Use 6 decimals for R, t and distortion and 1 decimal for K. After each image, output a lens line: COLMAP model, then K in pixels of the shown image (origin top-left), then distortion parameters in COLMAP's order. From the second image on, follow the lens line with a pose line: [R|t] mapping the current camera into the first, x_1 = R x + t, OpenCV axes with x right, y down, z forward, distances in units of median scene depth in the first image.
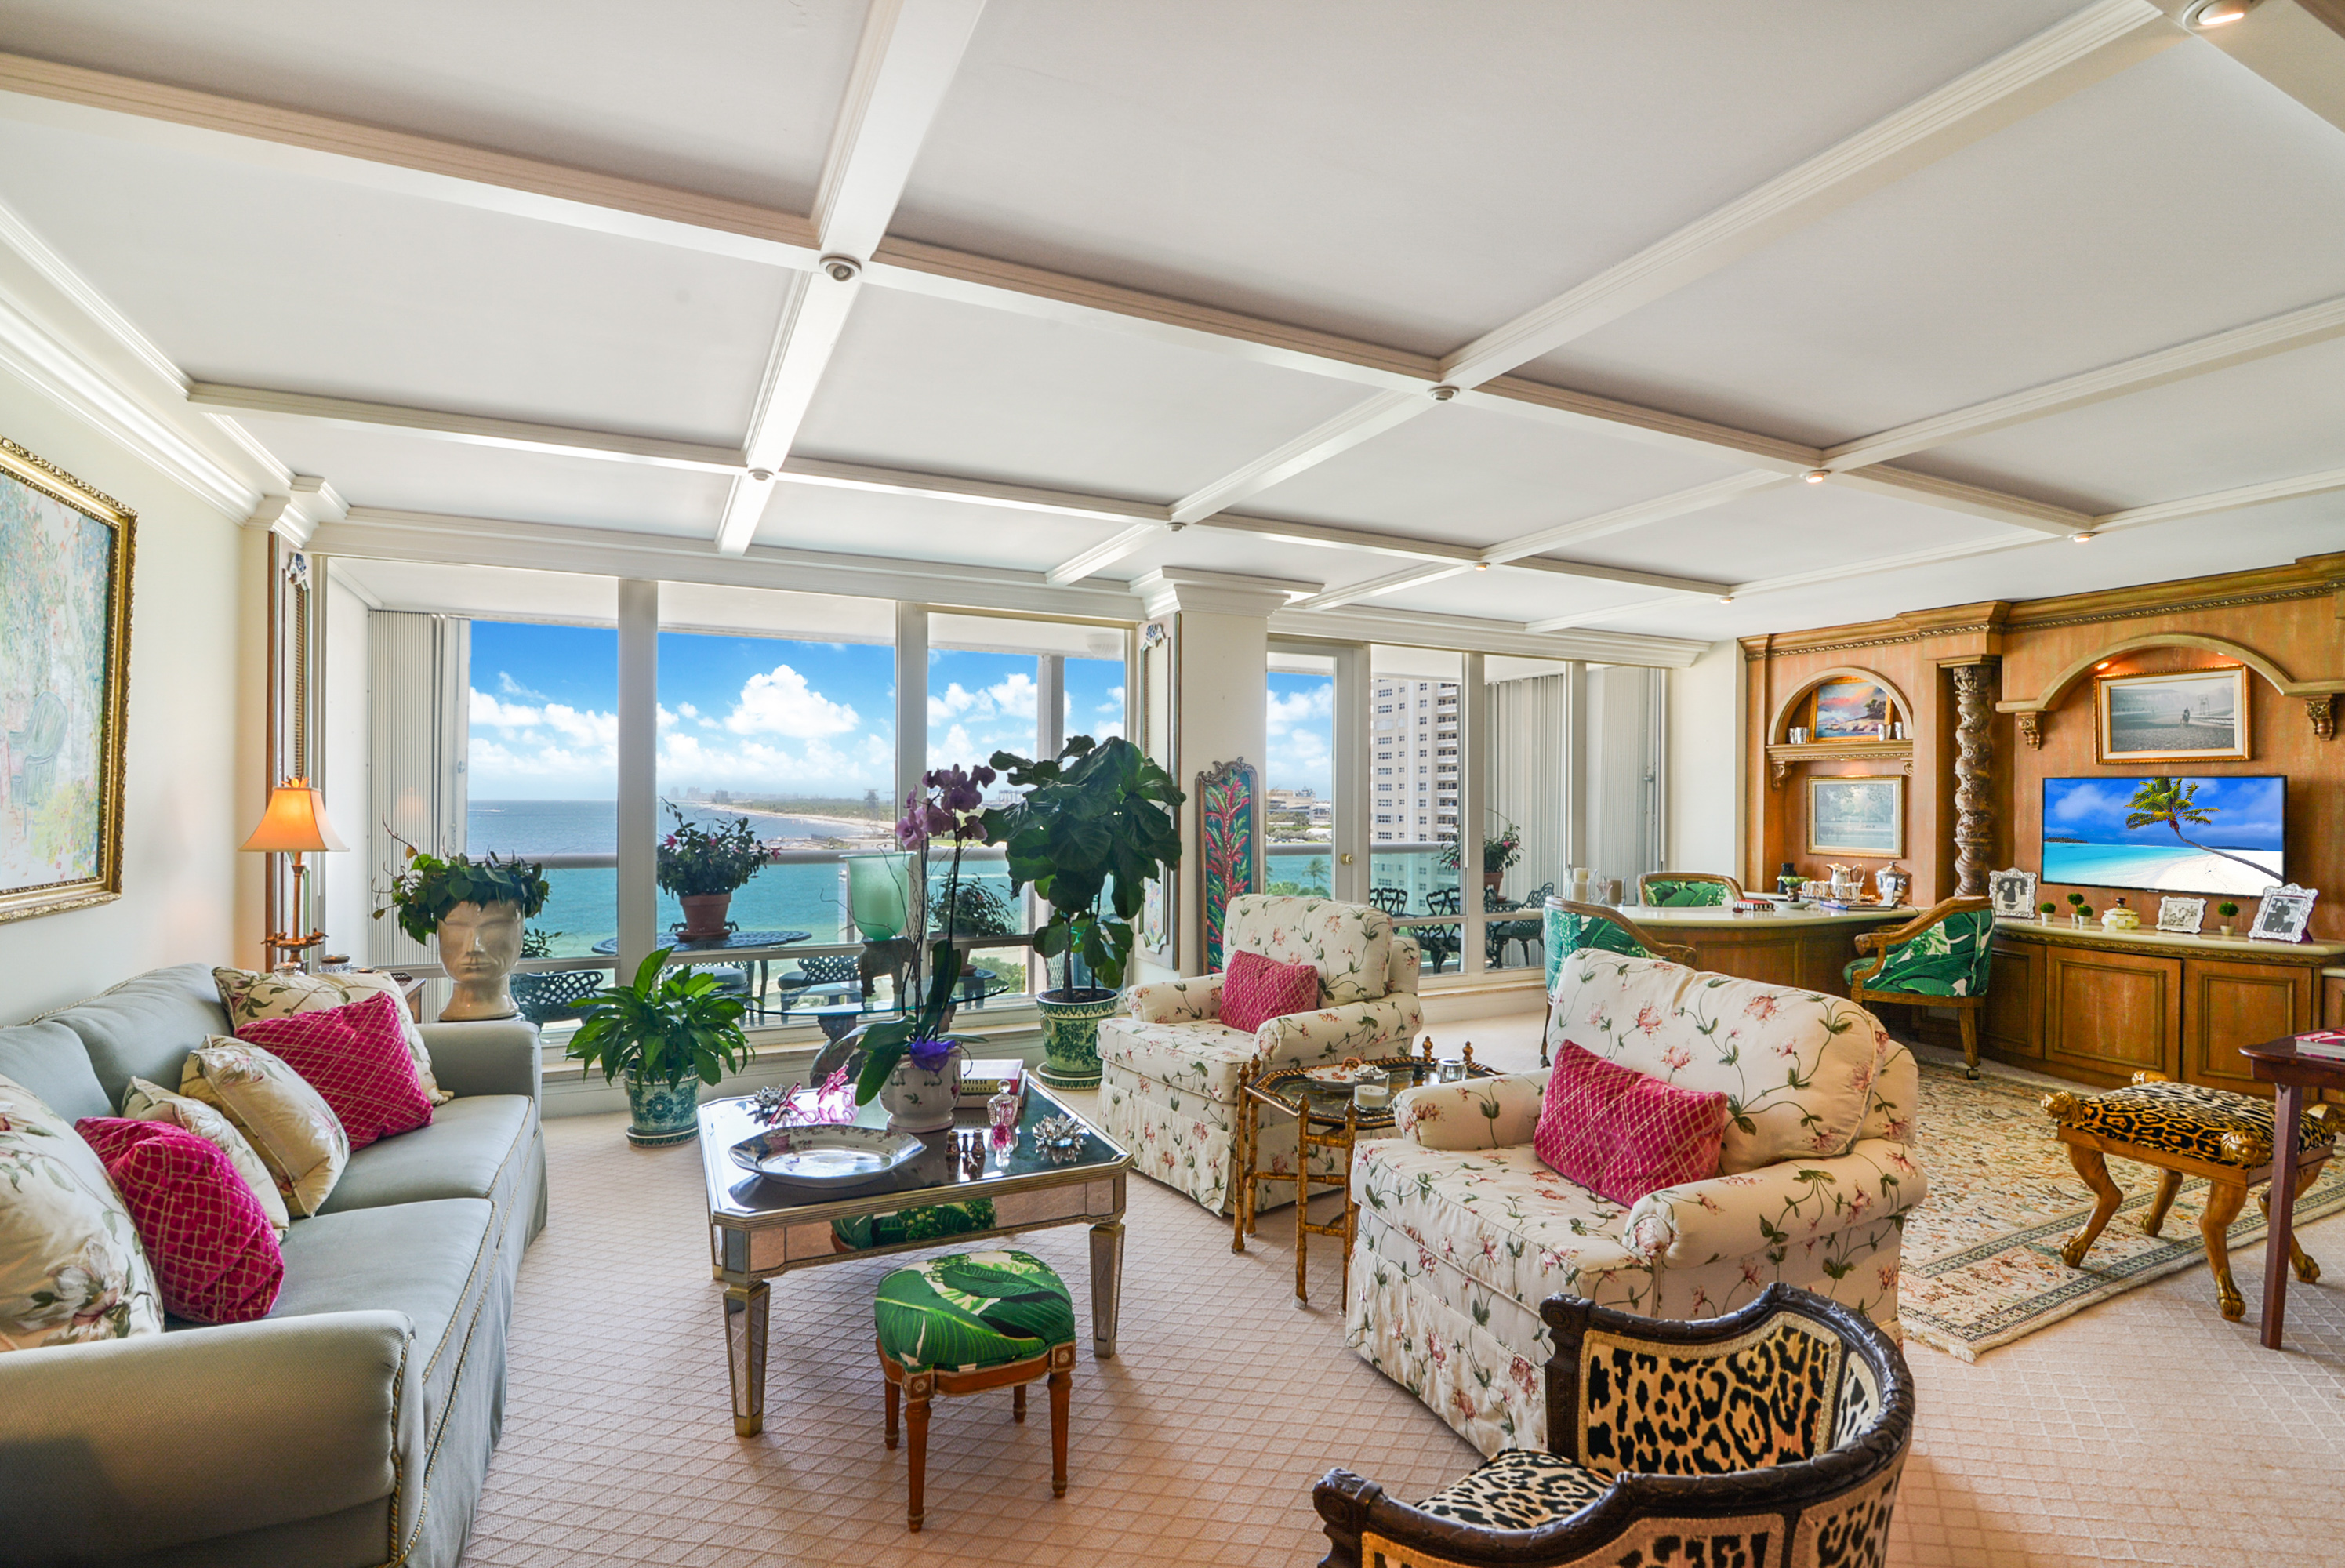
lens RADIAL K [[1093.3, 0, 1185.0], [0, 1093.3, 796.4], [0, 0, 1]] dist [-0.010687, -0.000446]
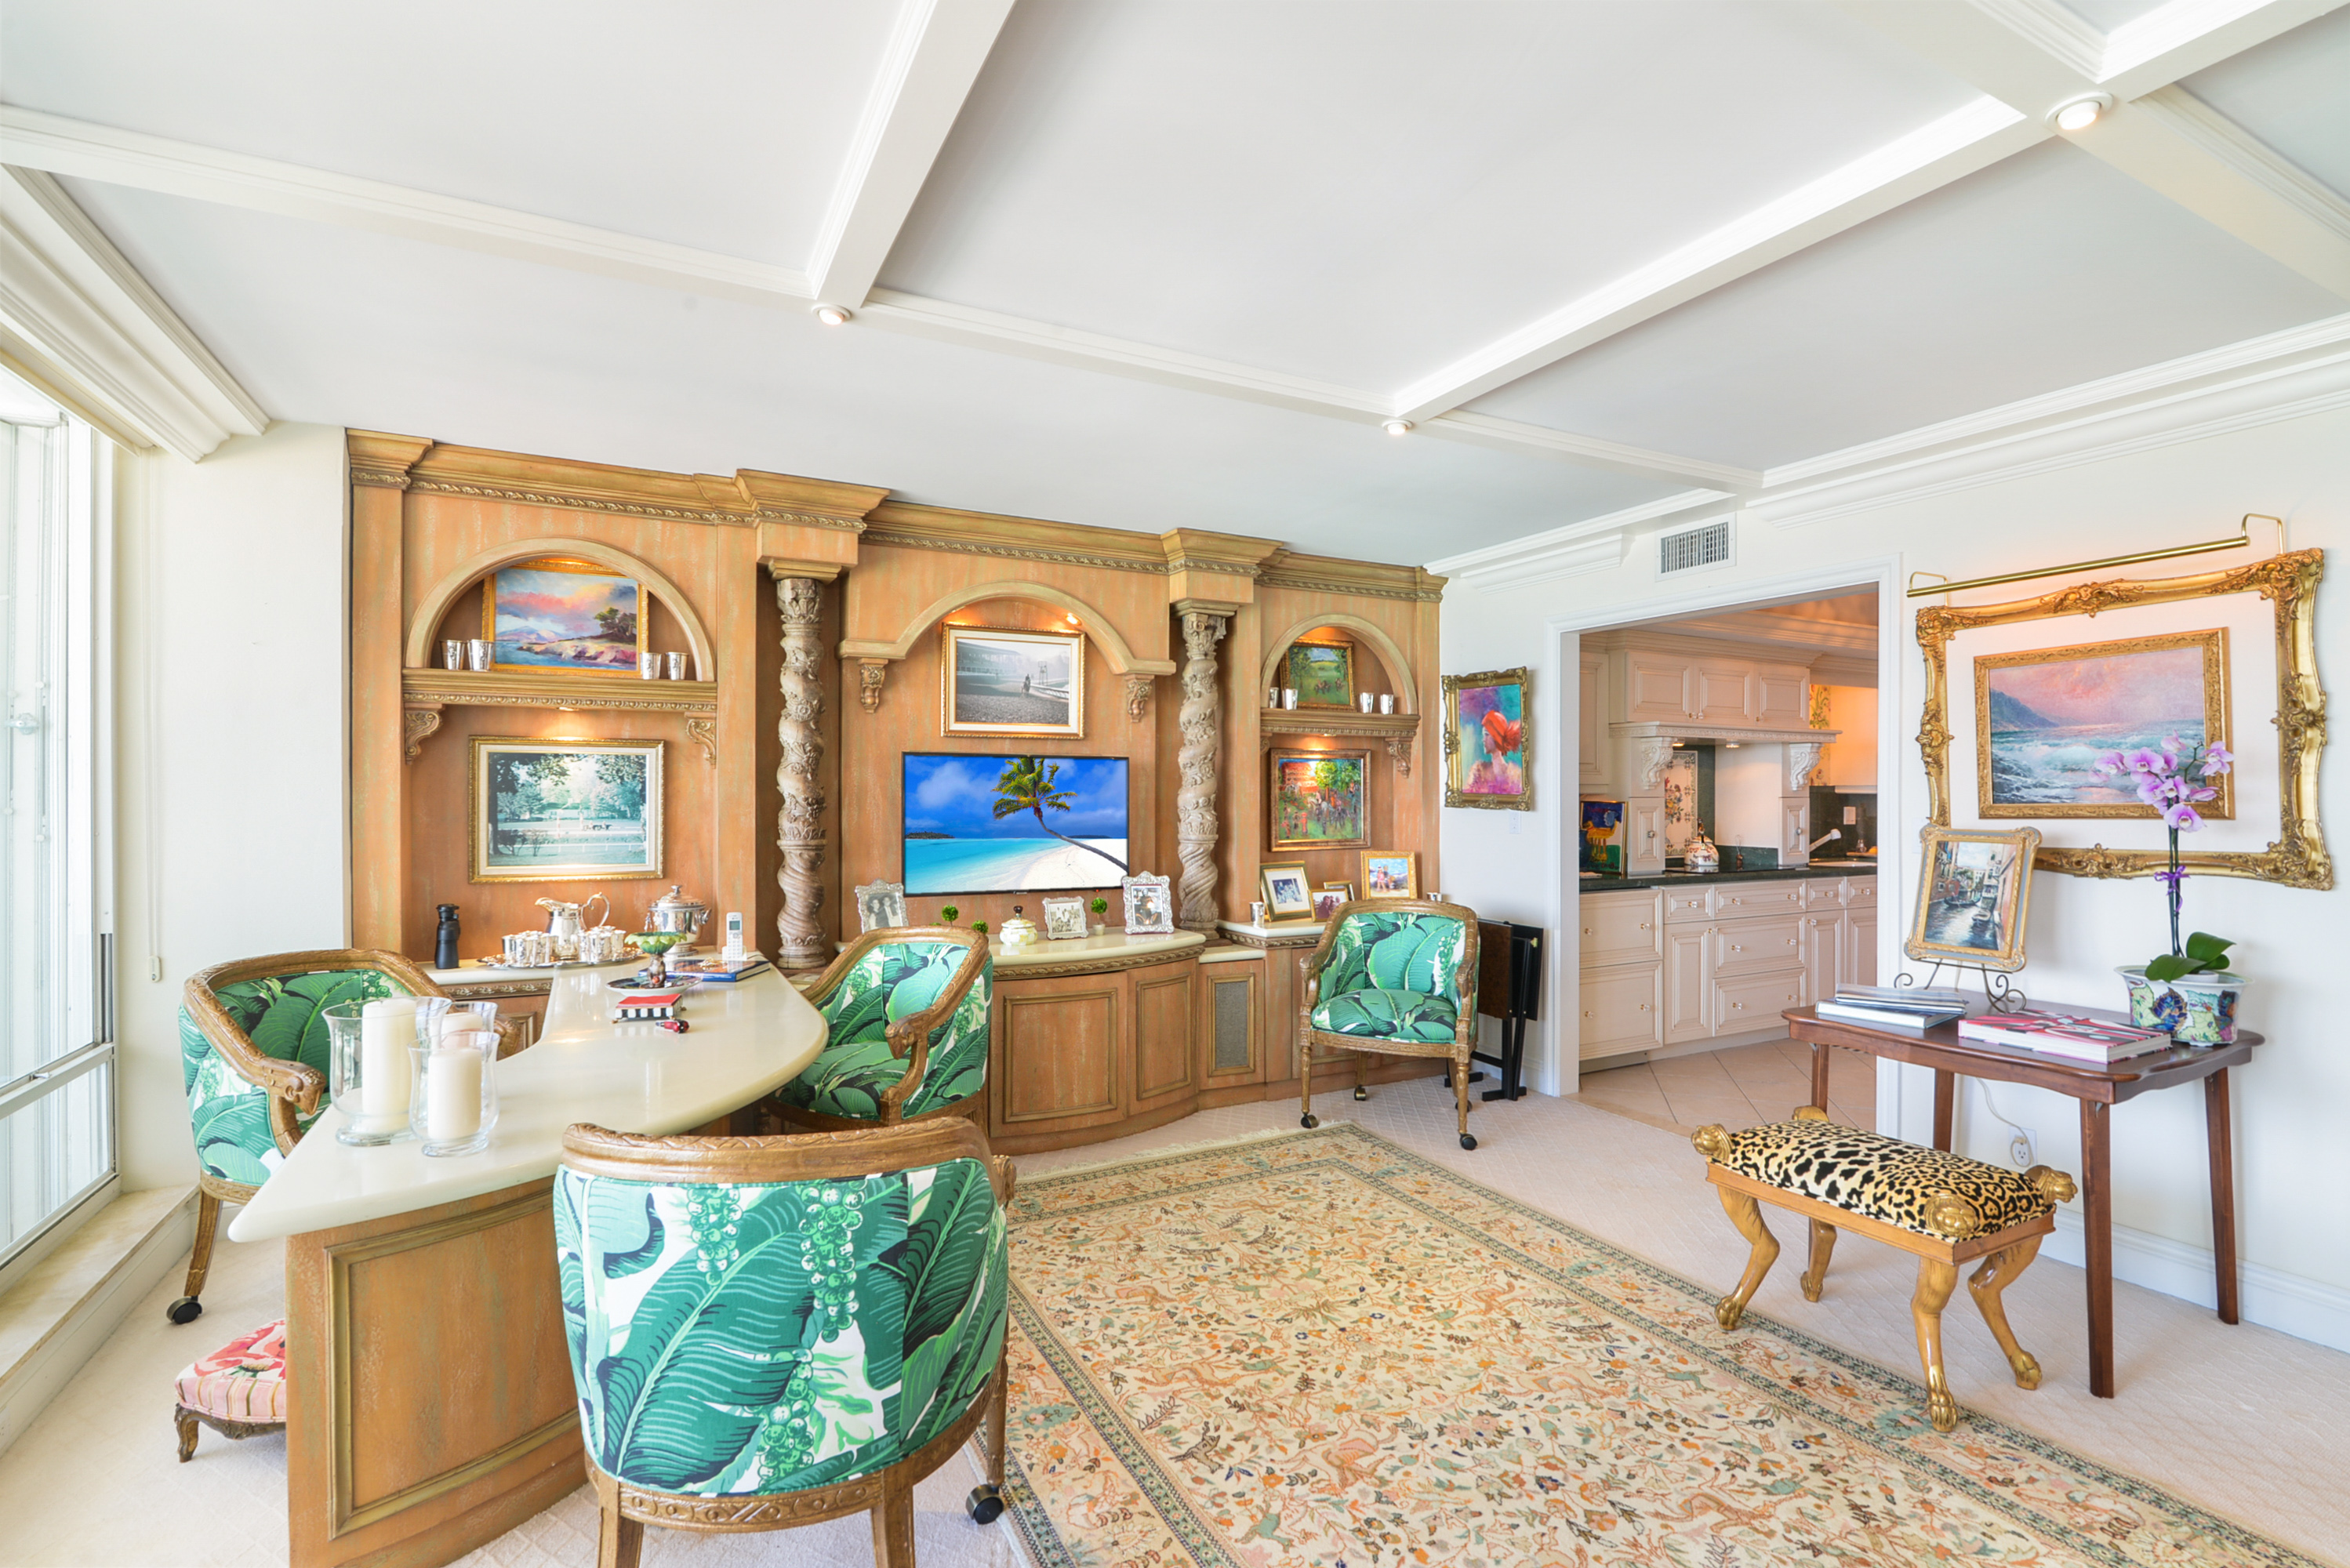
lens RADIAL K [[1095.6, 0, 1137.3], [0, 1095.6, 793.4], [0, 0, 1]] dist [-0.010687, -0.000446]
pose [[-0.007972, -0.009389, 0.999924, 0.058060], [-0.006583, 0.999935, 0.009336, 0.002952], [-0.999947, -0.006508, -0.008034, 0.870962]]
